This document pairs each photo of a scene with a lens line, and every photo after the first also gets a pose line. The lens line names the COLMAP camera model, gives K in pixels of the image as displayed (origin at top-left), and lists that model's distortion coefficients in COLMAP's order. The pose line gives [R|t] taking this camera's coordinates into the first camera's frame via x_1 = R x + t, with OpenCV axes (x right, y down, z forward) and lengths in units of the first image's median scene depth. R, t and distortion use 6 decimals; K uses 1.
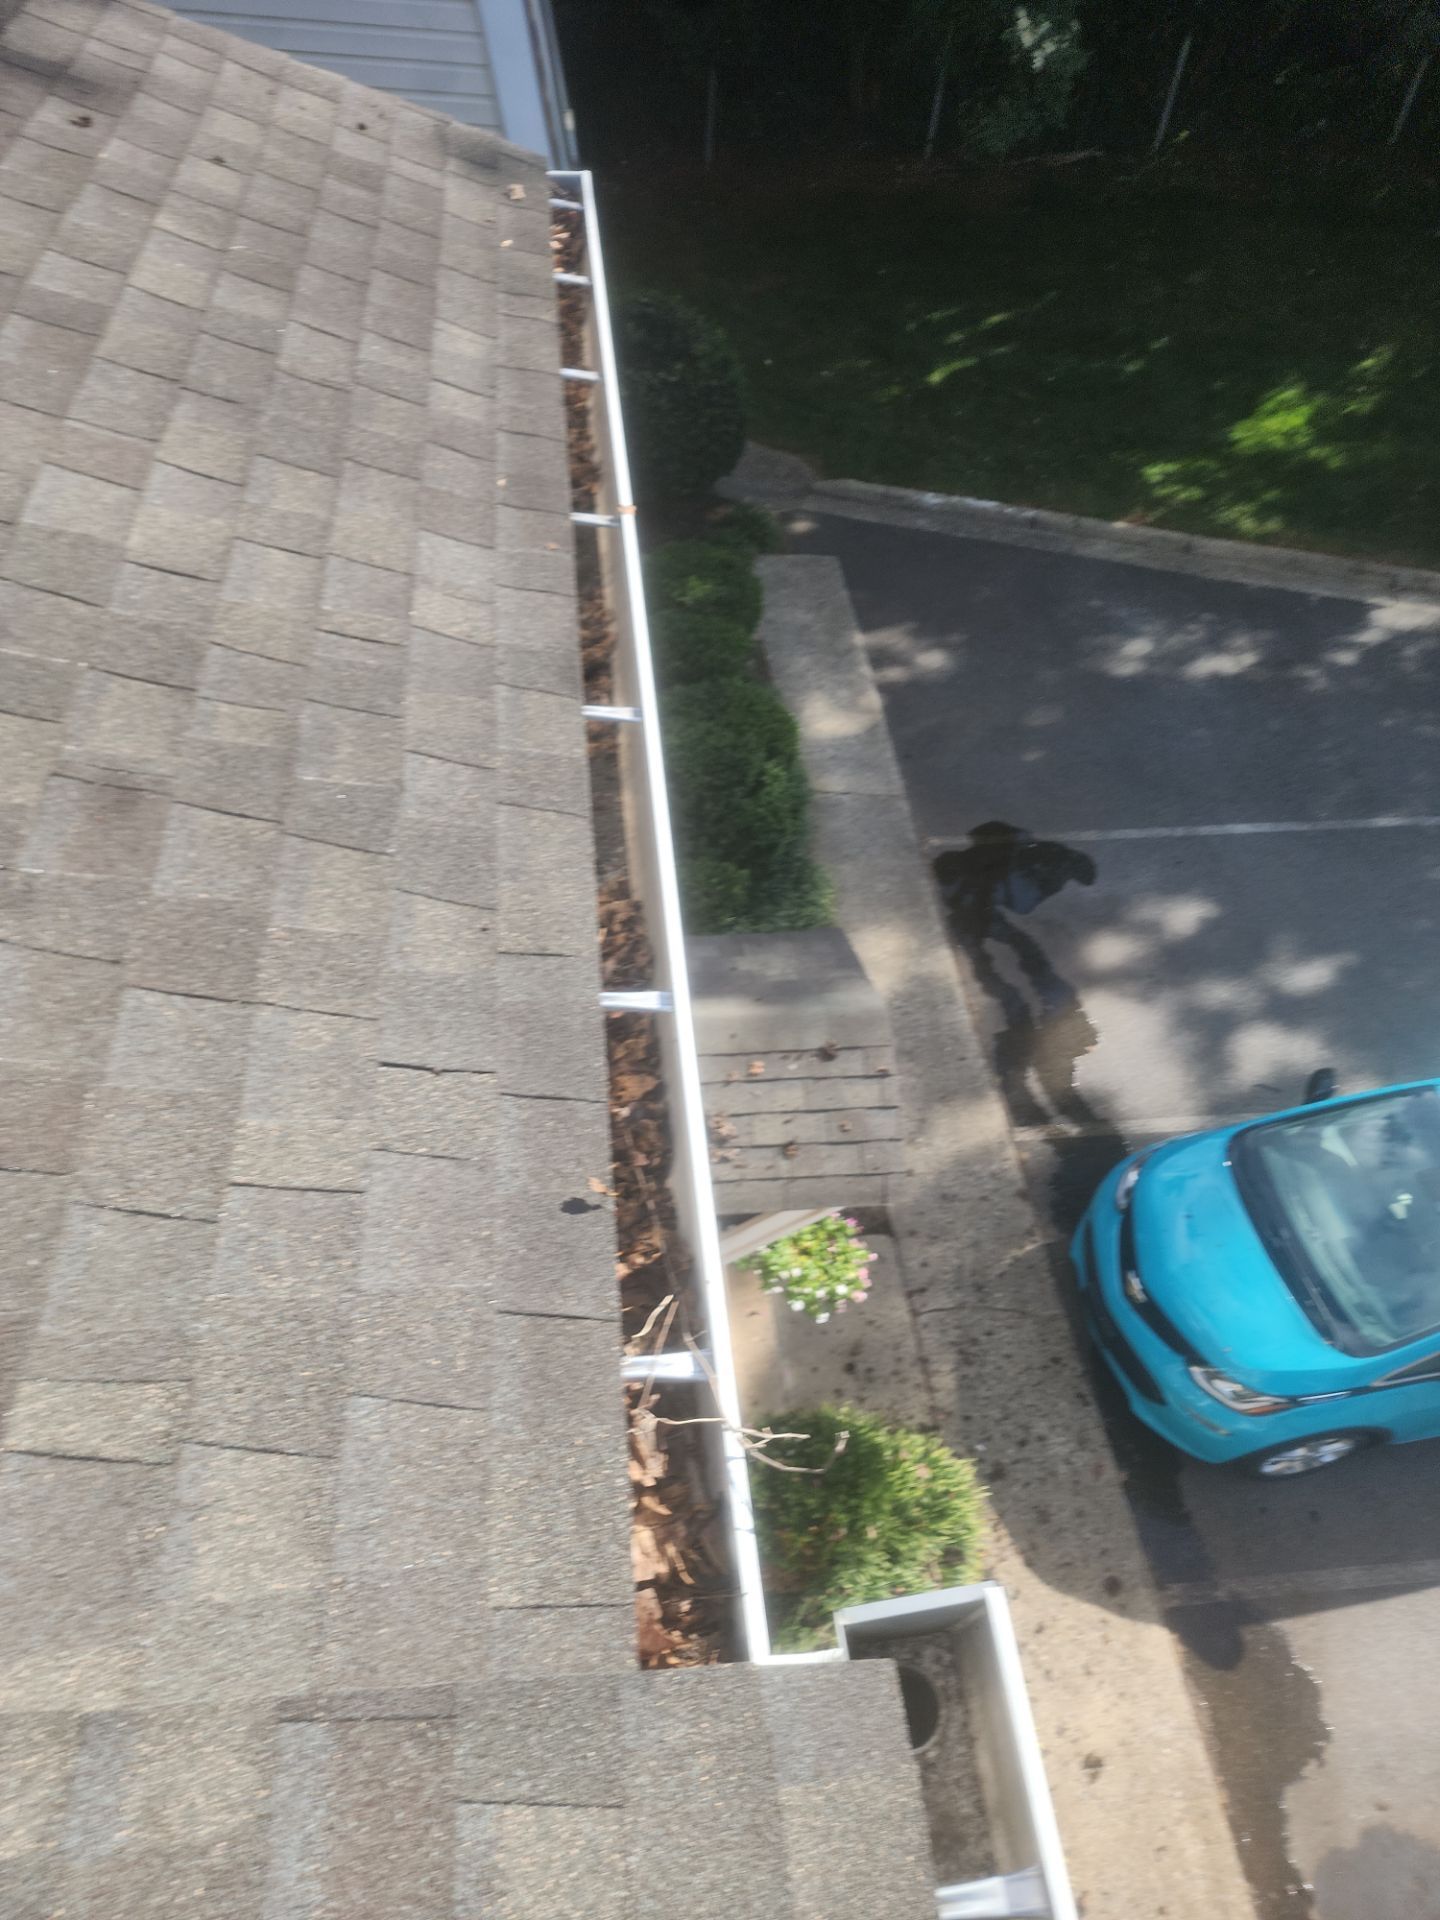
lens RADIAL K [[1392.2, 0, 718.1], [0, 1392.2, 960.6], [0, 0, 1]] dist [0.058339, 0.004954]
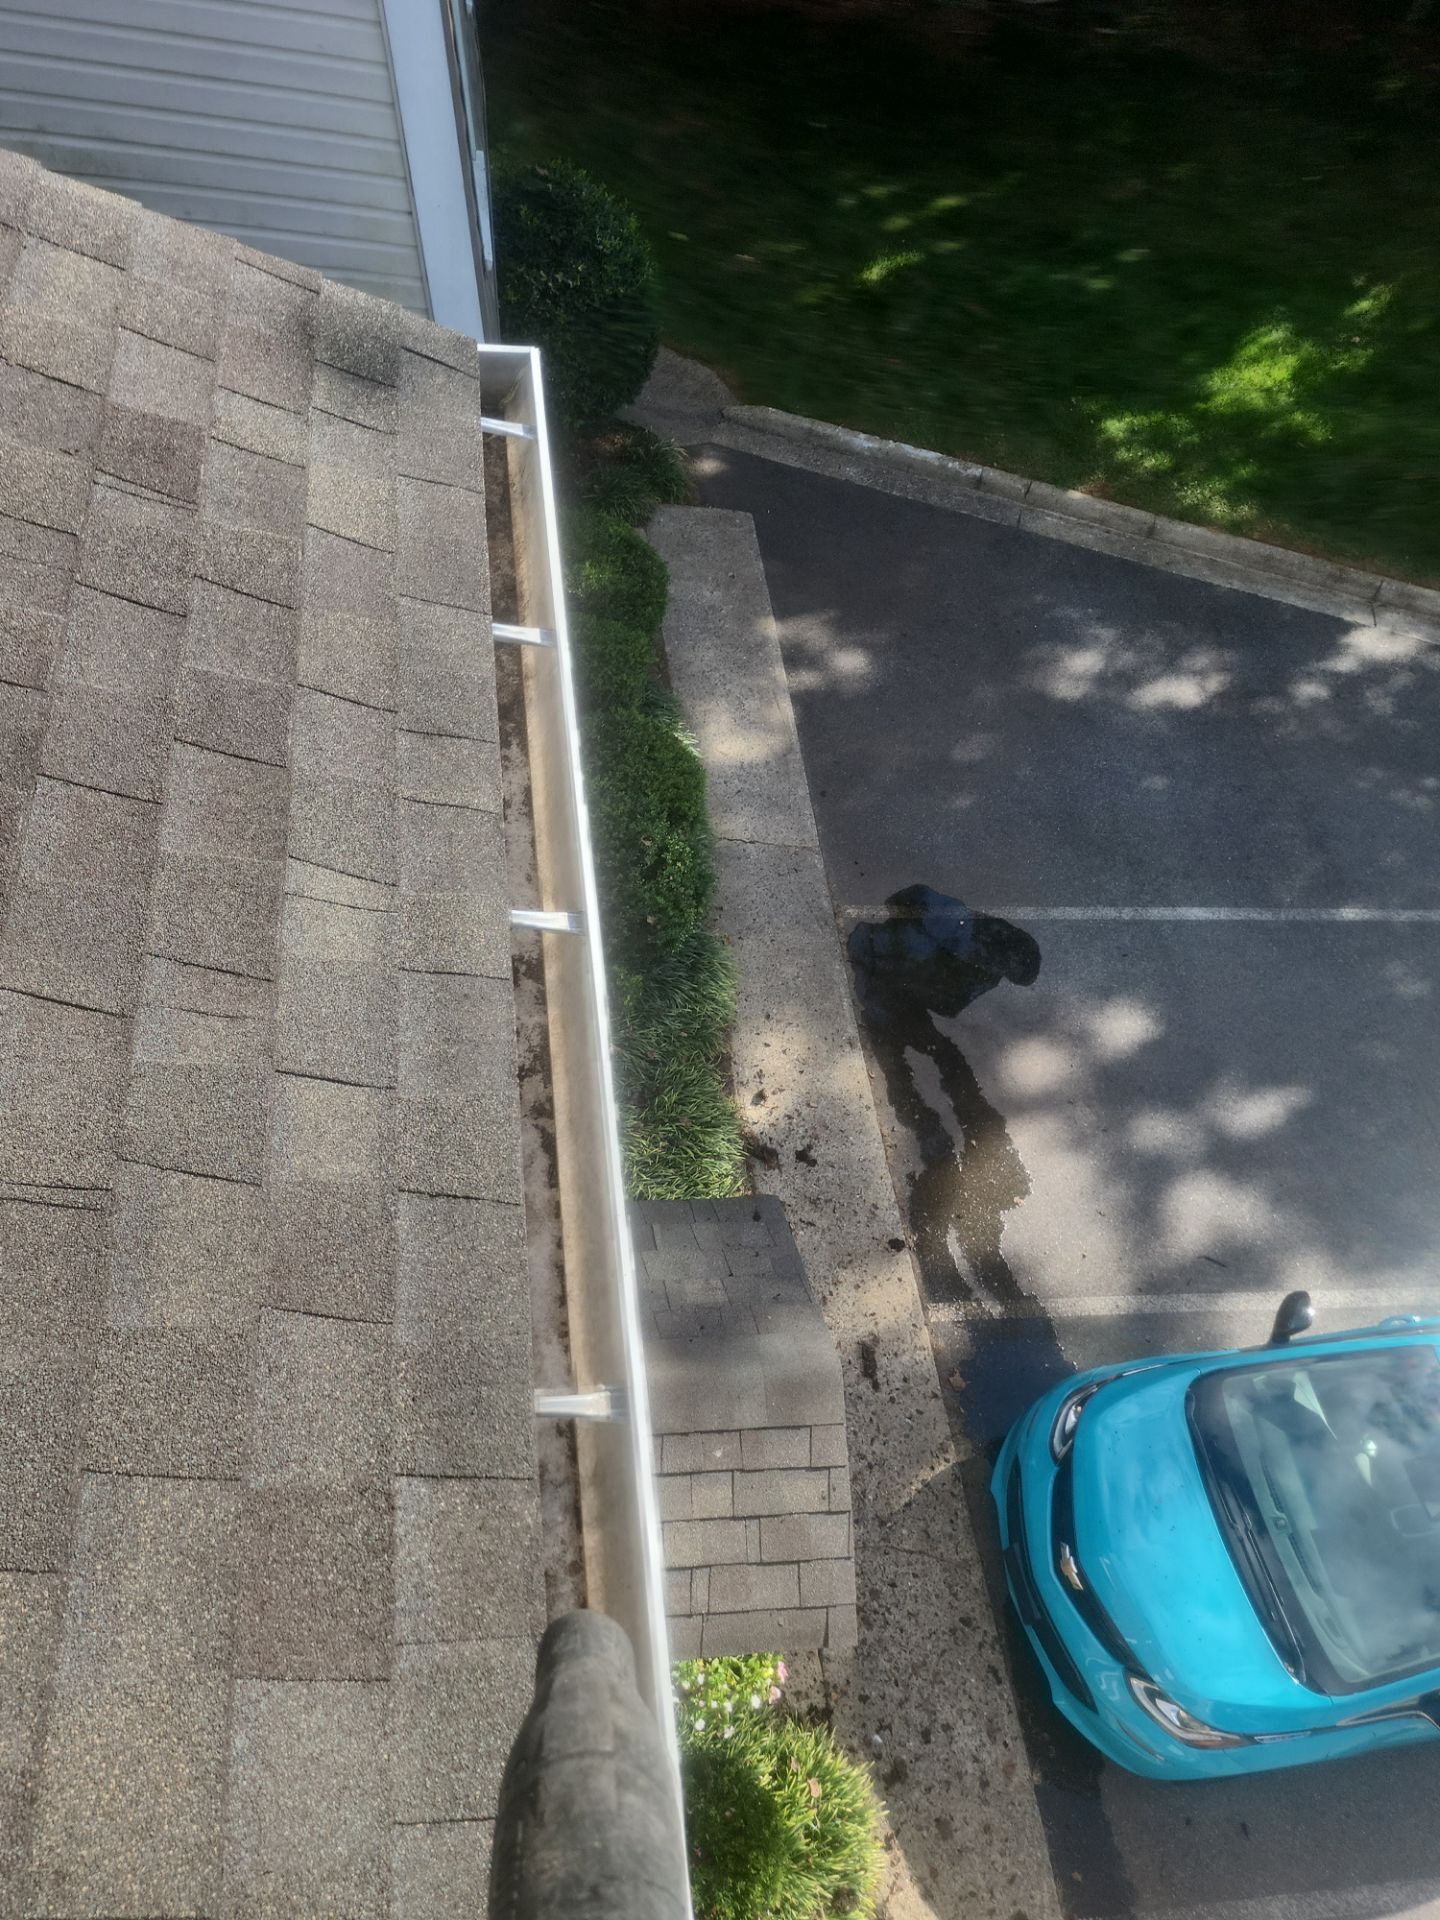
lens RADIAL K [[1390.3, 0, 635.4], [0, 1390.3, 960.5], [0, 0, 1]] dist [0.048496, -0.004626]
pose [[0.996076, 0.057084, 0.067632, -0.037150], [-0.066309, 0.987483, 0.143110, -0.186241], [-0.058616, -0.147033, 0.987393, 0.170177]]
